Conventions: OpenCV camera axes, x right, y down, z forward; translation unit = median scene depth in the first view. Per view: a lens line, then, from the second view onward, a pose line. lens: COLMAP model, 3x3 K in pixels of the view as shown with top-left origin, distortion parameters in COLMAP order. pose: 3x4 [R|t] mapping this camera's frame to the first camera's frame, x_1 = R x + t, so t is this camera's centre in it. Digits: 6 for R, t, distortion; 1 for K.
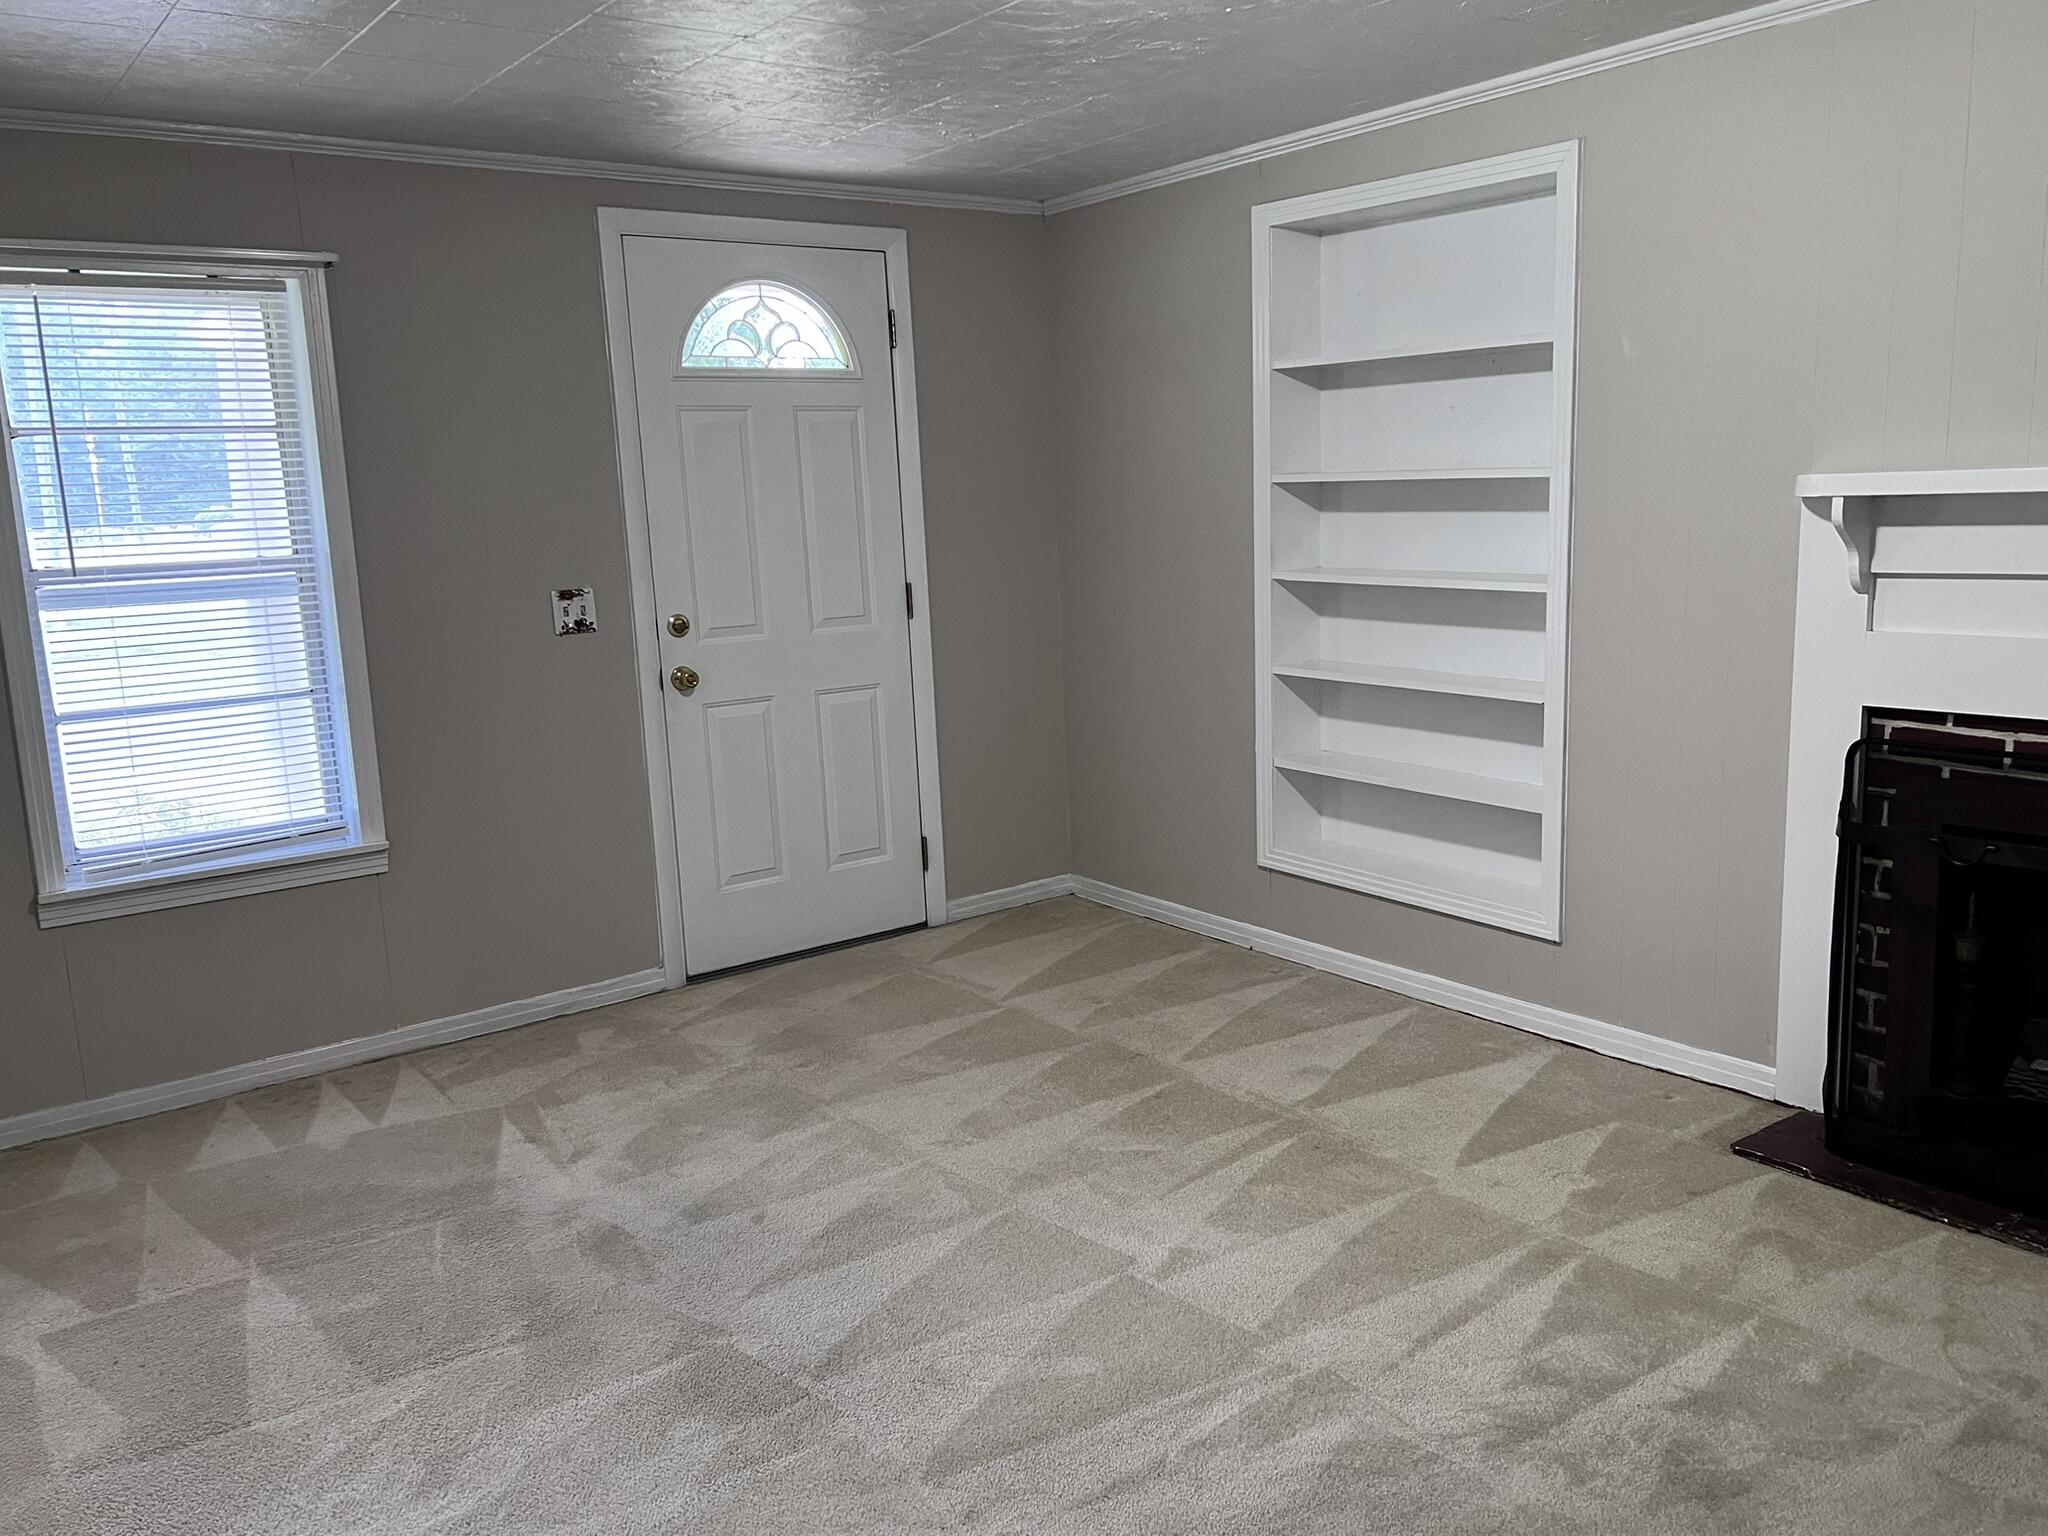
lens RADIAL K [[1631.7, 0, 1051.2], [0, 1631.7, 784.2], [0, 0, 1]] dist [0.058463, -0.042053]
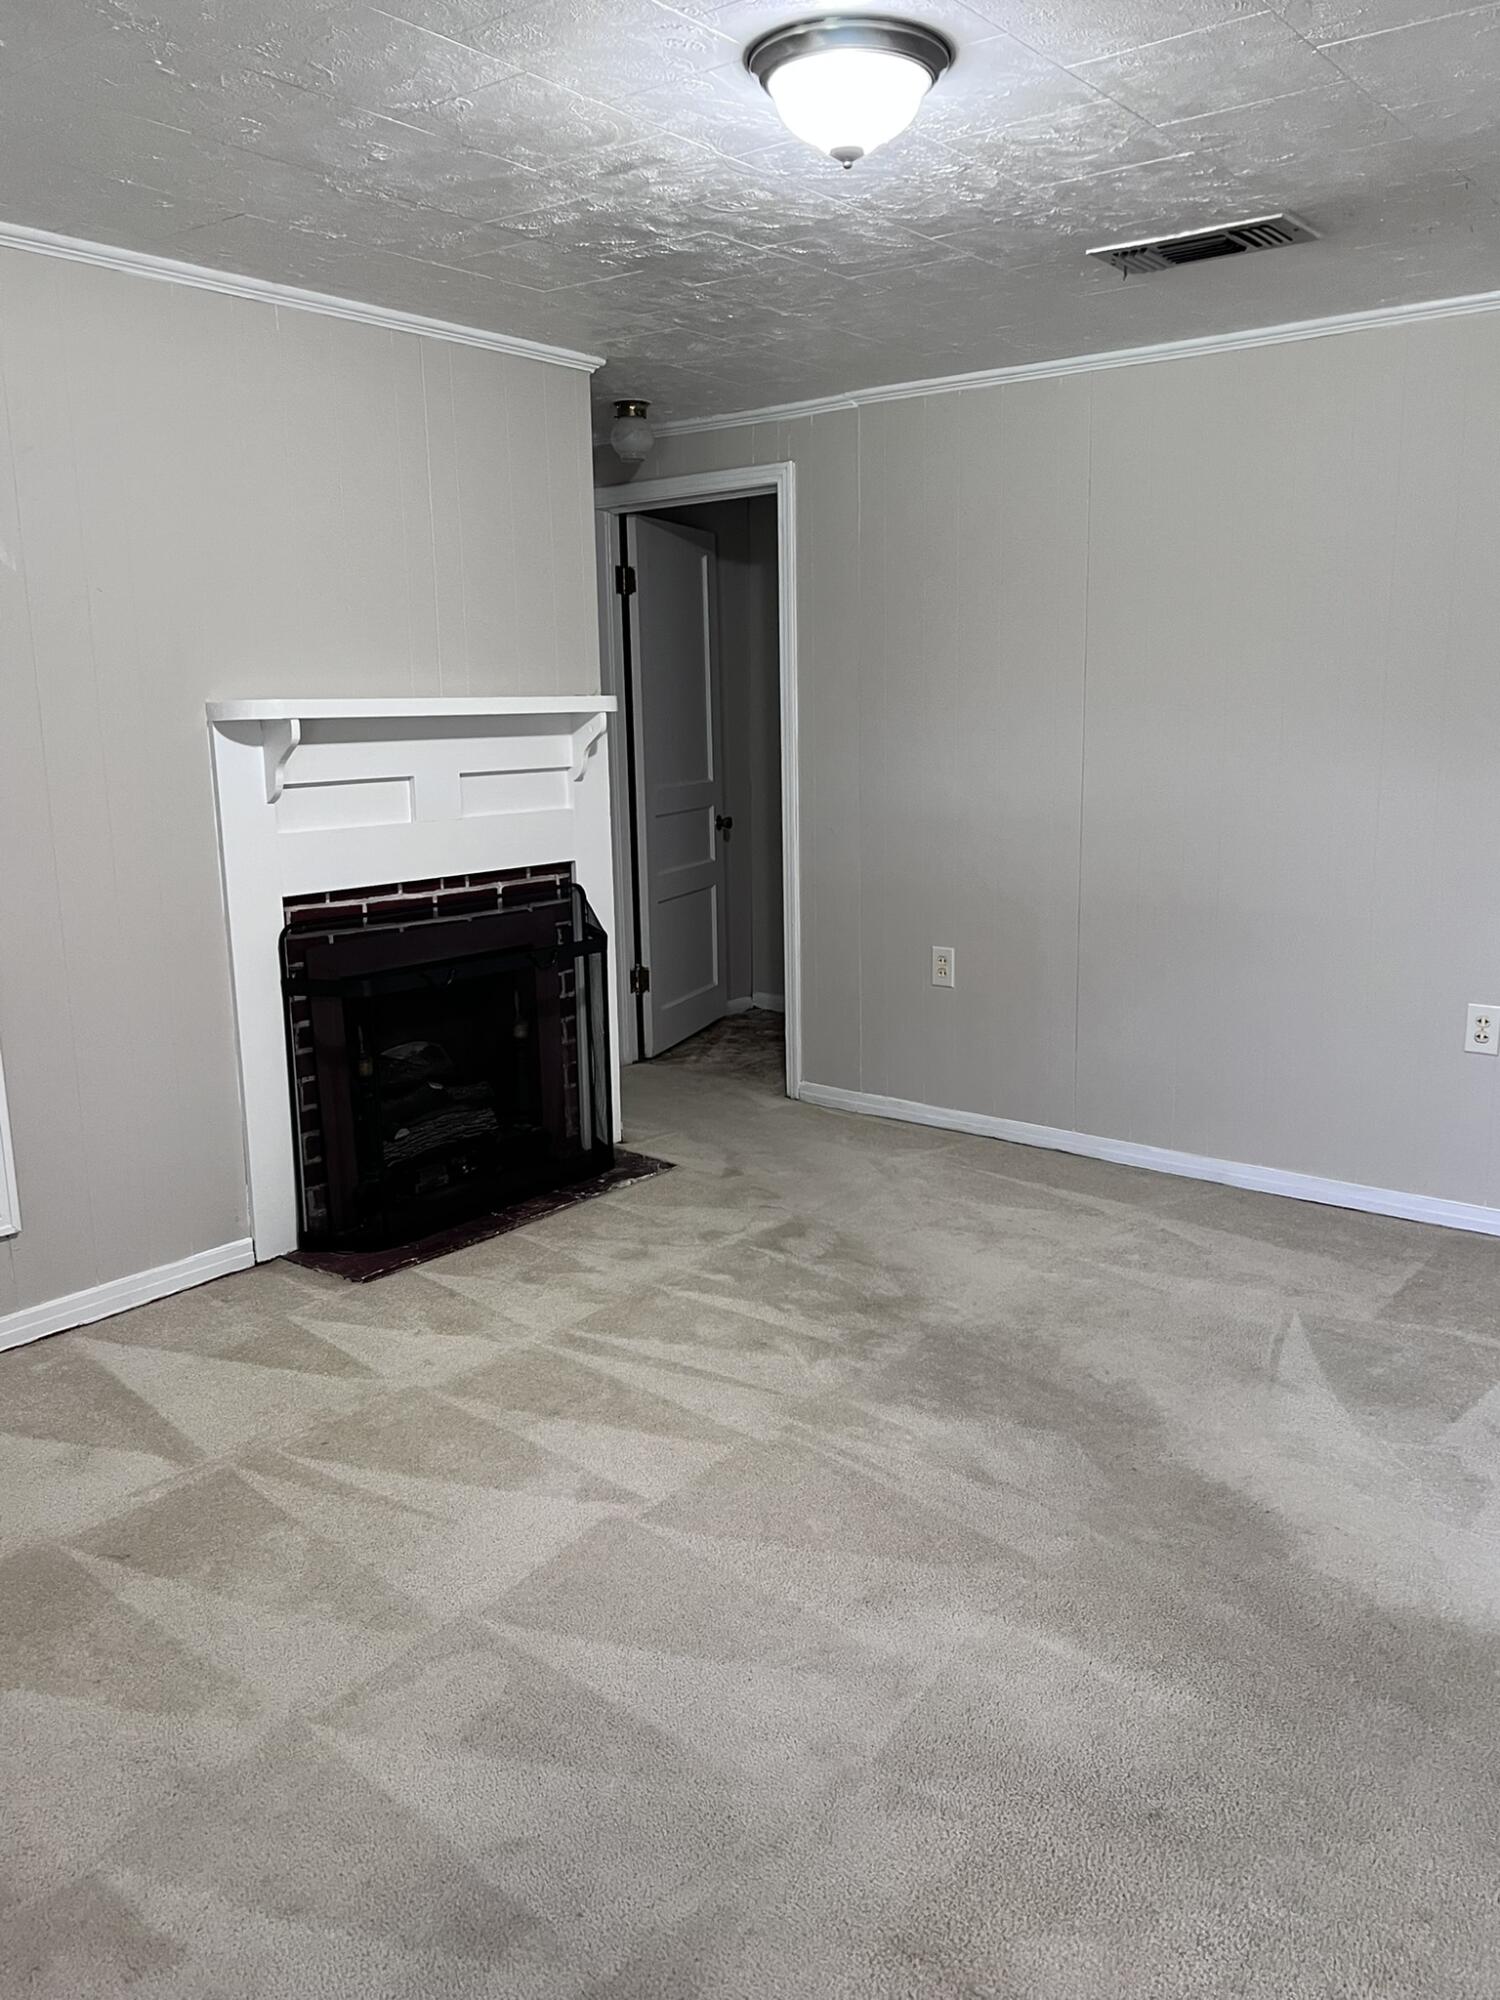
lens RADIAL K [[1593.4, 0, 744.6], [0, 1593.4, 1025.5], [0, 0, 1]] dist [0.058463, -0.042053]
pose [[-0.258375, -0.149198, 0.954454, -0.743503], [0.203331, 0.957470, 0.204712, -0.133370], [-0.944404, 0.246963, -0.217050, 1.001762]]
